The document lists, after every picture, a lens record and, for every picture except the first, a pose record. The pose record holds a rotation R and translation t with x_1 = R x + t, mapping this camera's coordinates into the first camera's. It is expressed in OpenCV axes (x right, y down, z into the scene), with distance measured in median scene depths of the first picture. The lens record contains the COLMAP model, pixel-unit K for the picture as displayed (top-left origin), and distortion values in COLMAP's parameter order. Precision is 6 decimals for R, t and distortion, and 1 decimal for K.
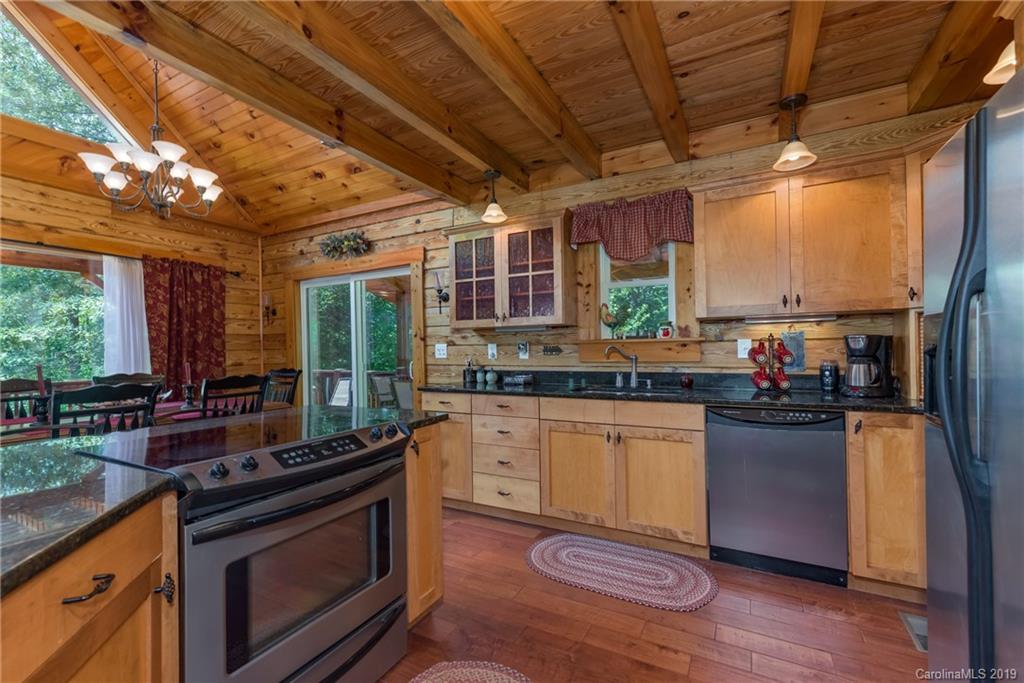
lens RADIAL K [[434.6, 0, 513.2], [0, 434.6, 344.4], [0, 0, 1]] dist [0.008319, 0.000603]
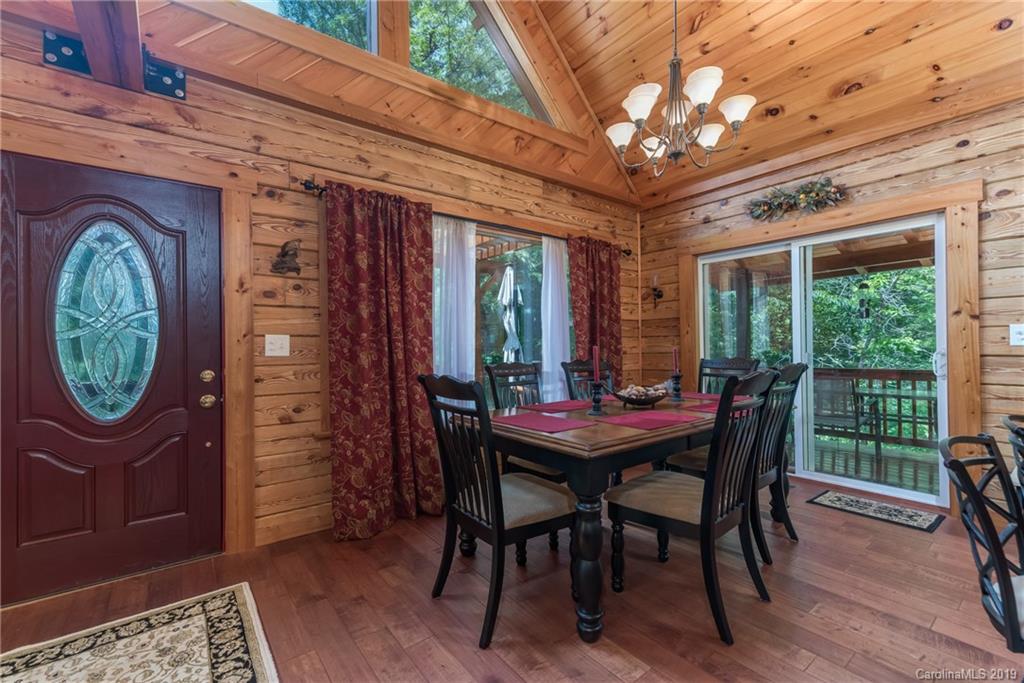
lens RADIAL K [[434.6, 0, 508.8], [0, 434.6, 344.7], [0, 0, 1]] dist [0.008319, 0.000603]
pose [[0.918104, 0.004187, -0.396317, -0.562692], [0.000062, 0.999943, 0.010708, 0.021580], [0.396339, -0.009856, 0.918051, 0.085587]]
